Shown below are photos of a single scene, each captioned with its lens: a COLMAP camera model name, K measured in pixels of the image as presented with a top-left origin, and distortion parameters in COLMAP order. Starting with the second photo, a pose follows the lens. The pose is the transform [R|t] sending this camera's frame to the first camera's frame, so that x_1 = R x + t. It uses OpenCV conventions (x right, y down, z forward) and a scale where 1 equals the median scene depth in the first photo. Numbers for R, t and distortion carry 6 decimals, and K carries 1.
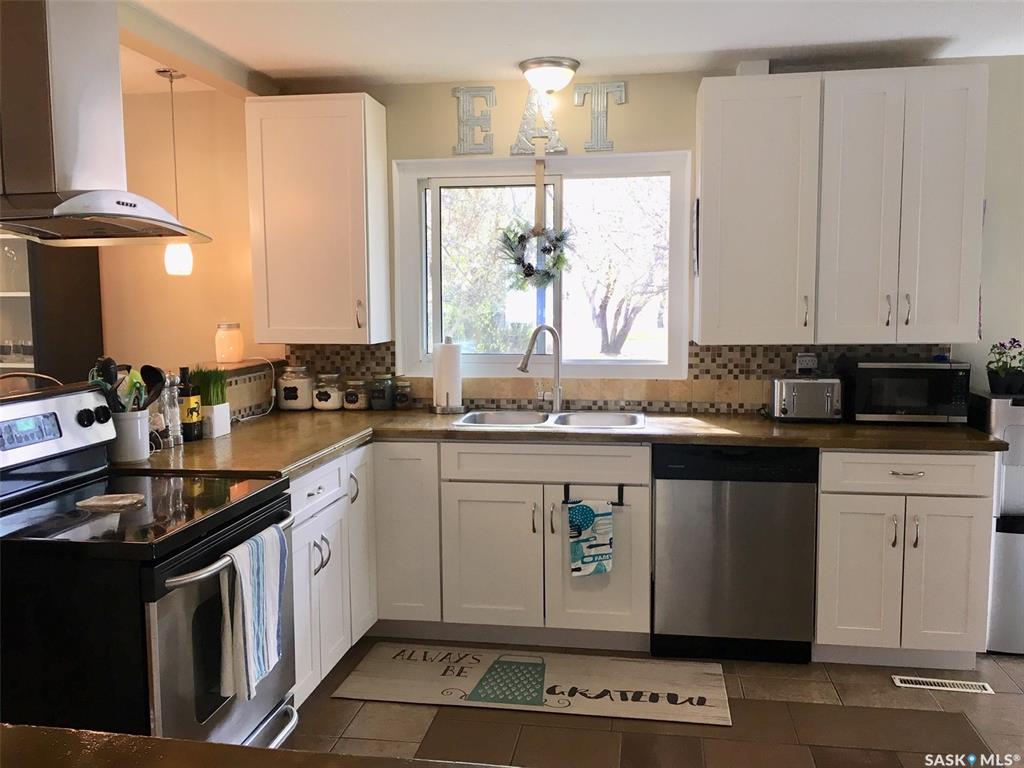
lens RADIAL K [[870.7, 0, 512.0], [0, 870.7, 384.0], [0, 0, 1]] dist [0.002241, -0.004863]
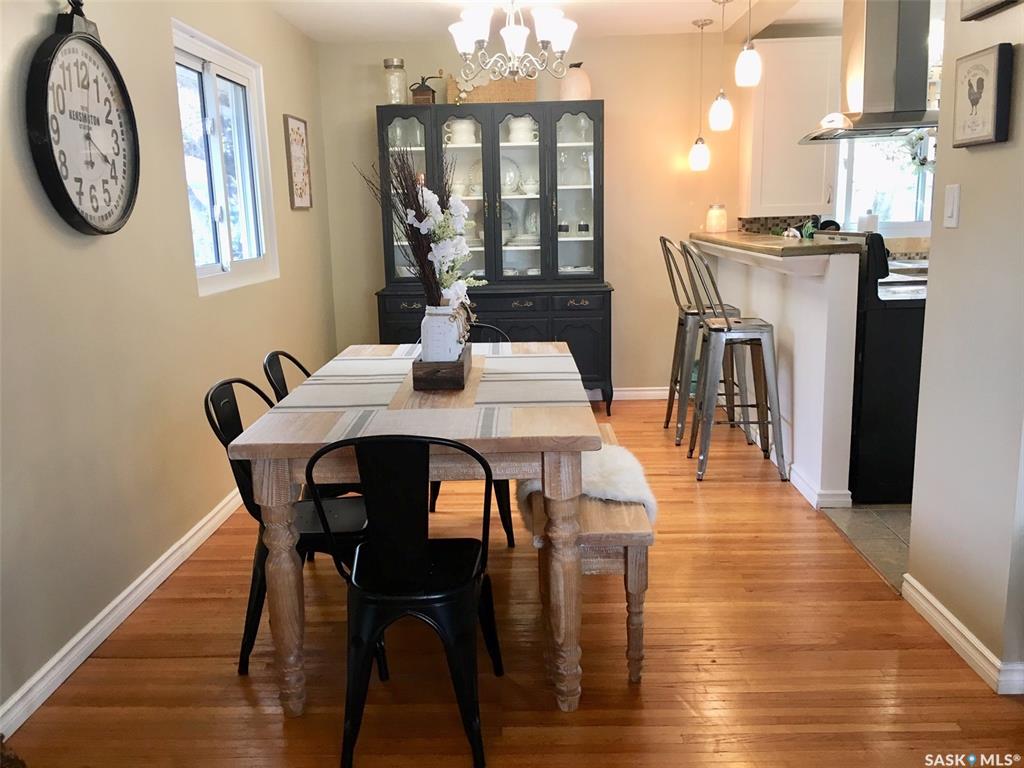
lens RADIAL K [[870.7, 0, 512.0], [0, 870.7, 384.0], [0, 0, 1]] dist [0.002241, -0.004863]
pose [[0.990925, -0.048342, 0.125419, -0.847434], [0.034900, 0.993621, 0.107236, 0.056263], [-0.129803, -0.101886, 0.986291, -0.378102]]
